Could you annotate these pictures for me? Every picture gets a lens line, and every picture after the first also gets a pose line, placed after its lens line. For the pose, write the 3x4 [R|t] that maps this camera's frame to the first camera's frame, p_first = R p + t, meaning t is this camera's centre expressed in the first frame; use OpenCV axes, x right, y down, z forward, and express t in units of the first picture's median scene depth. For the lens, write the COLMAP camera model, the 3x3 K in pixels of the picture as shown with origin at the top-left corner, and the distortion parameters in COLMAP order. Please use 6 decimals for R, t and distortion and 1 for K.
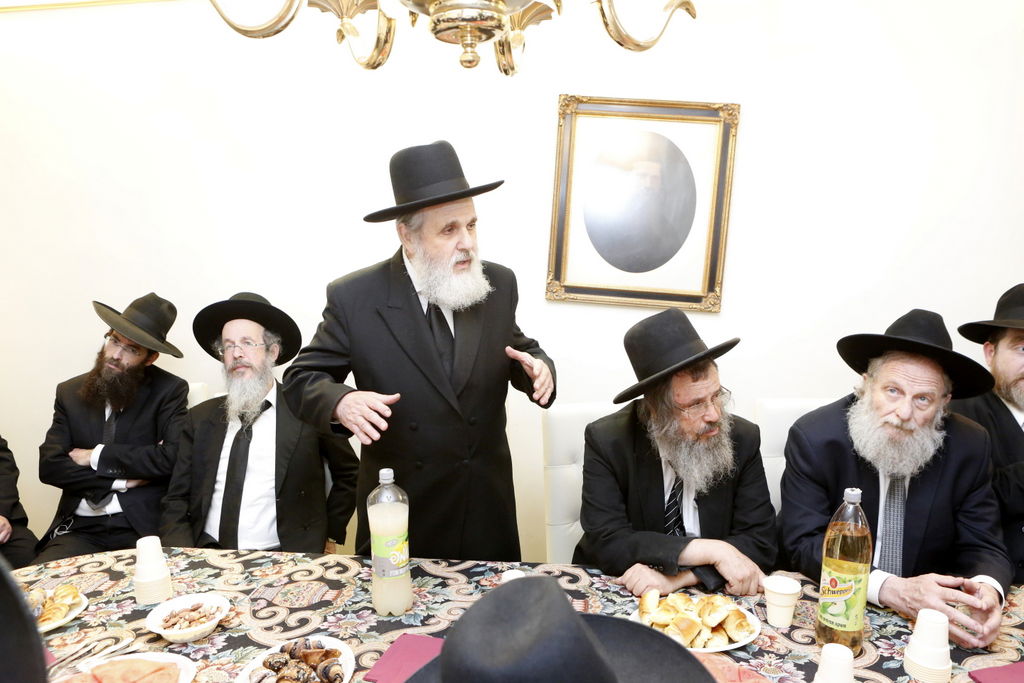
lens RADIAL K [[696.2, 0, 505.5], [0, 696.2, 337.5], [0, 0, 1]] dist [-0.094251, 0.060280]
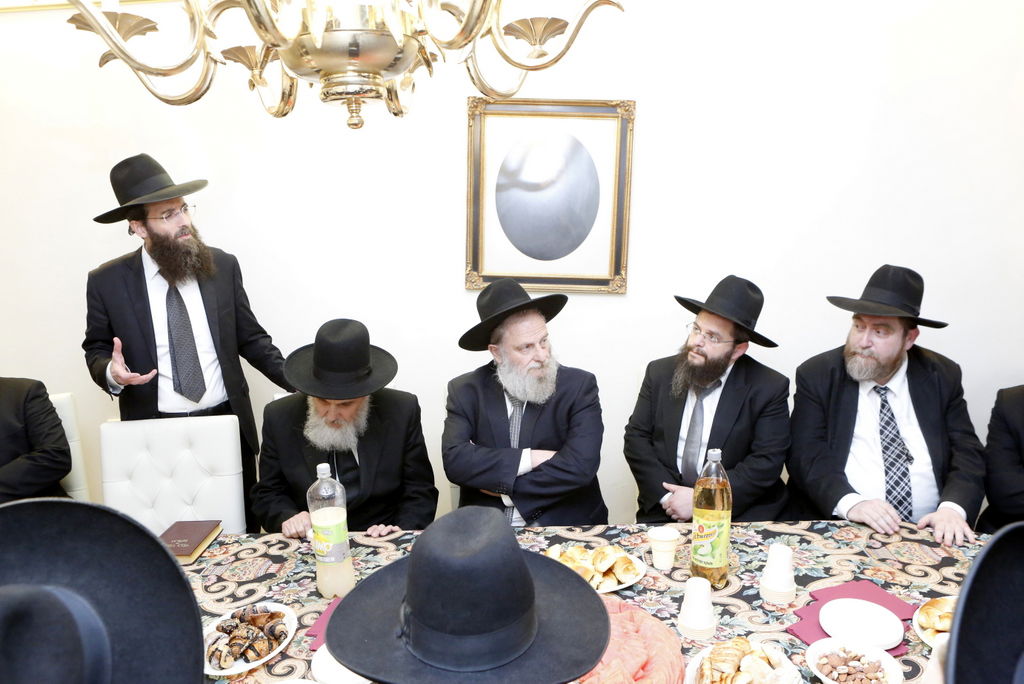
lens RADIAL K [[696.2, 0, 495.5], [0, 696.2, 342.6], [0, 0, 1]] dist [-0.094251, 0.060280]
pose [[0.996374, -0.047273, 0.070740, 0.043672], [0.044446, 0.998169, 0.041018, -0.022621], [-0.072550, -0.037725, 0.996651, -0.127942]]
